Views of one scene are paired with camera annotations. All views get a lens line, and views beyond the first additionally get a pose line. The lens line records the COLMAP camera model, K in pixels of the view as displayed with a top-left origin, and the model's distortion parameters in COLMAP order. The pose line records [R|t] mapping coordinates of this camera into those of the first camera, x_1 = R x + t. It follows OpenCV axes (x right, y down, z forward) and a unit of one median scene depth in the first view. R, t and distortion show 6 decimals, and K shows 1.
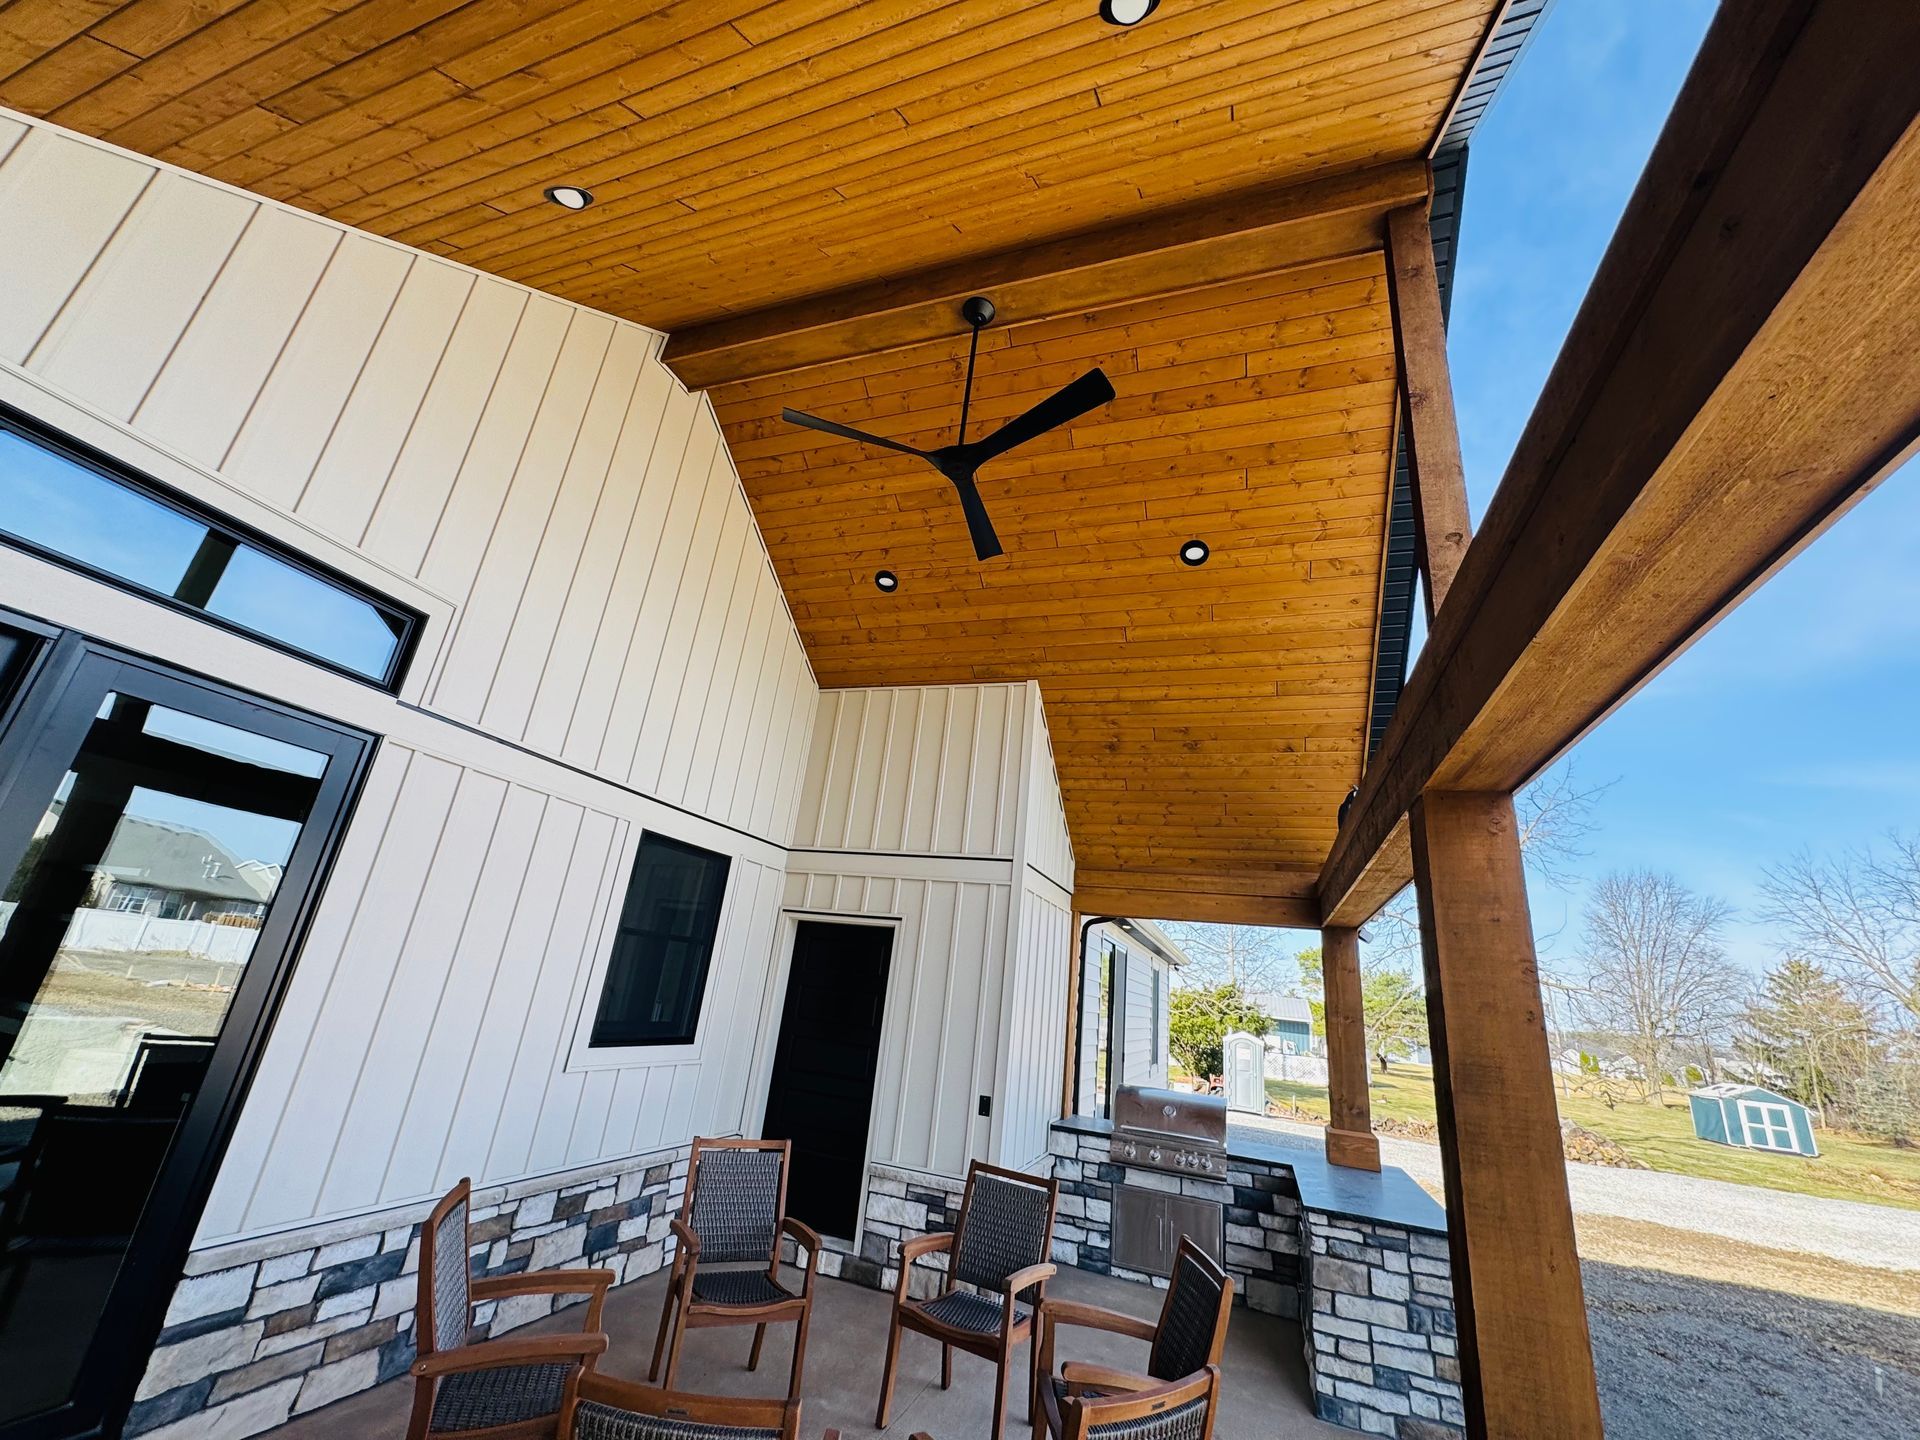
lens RADIAL K [[760.0, 0, 960.0], [0, 760.0, 720.0], [0, 0, 1]] dist [0.000070, 0.000004]
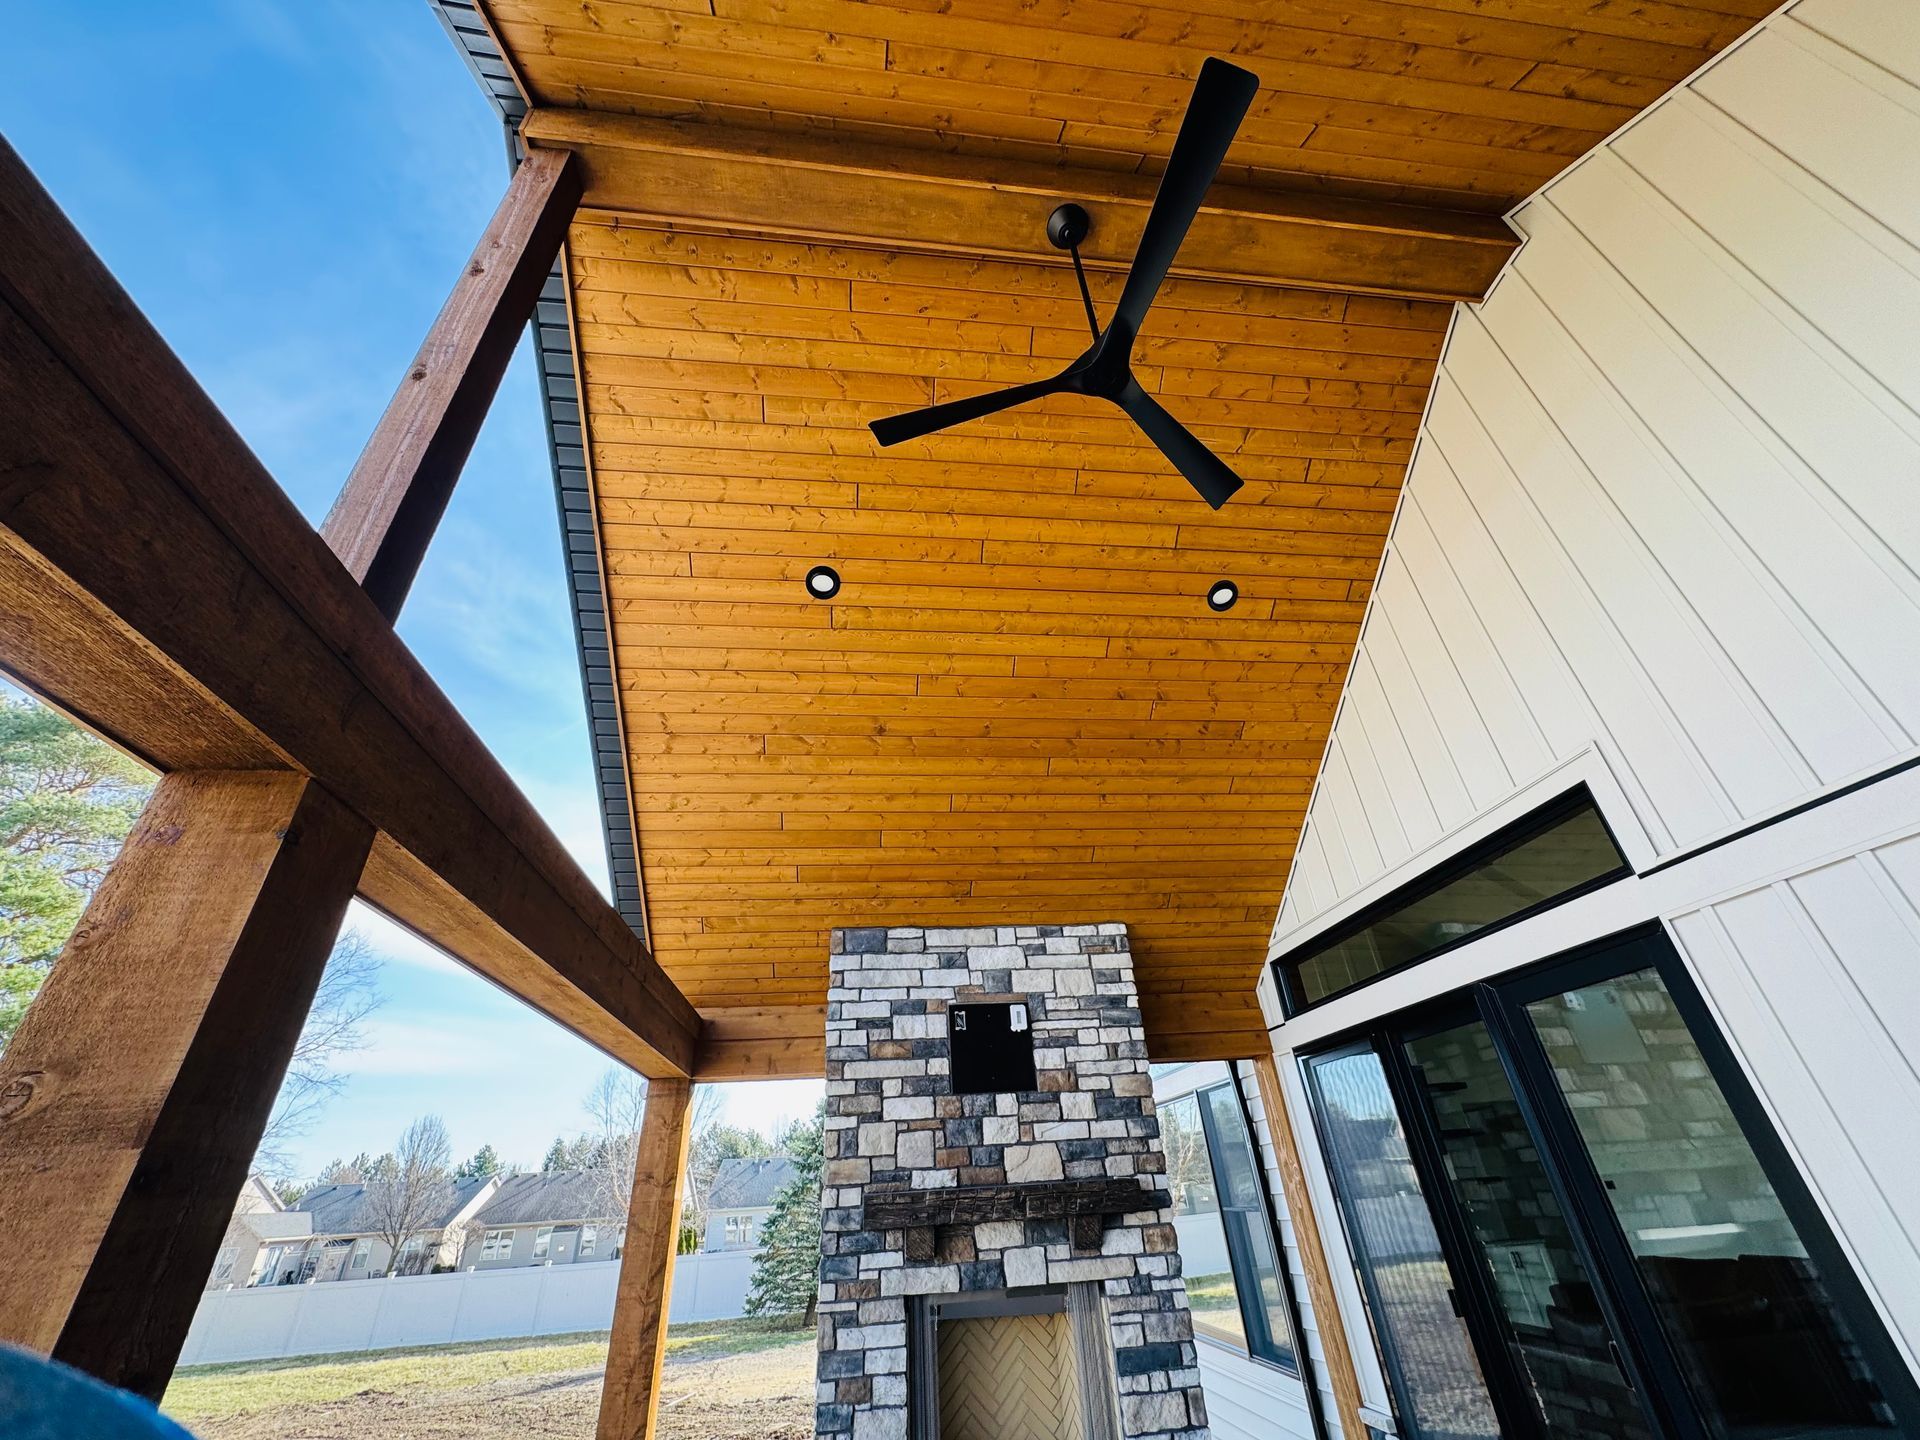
lens RADIAL K [[760.0, 0, 960.0], [0, 760.0, 720.0], [0, 0, 1]] dist [0.000070, 0.000004]
pose [[-0.895900, -0.282400, -0.342949, 0.305149], [0.112697, 0.602243, -0.790318, 0.459145], [0.429725, -0.746695, -0.507723, 1.211316]]
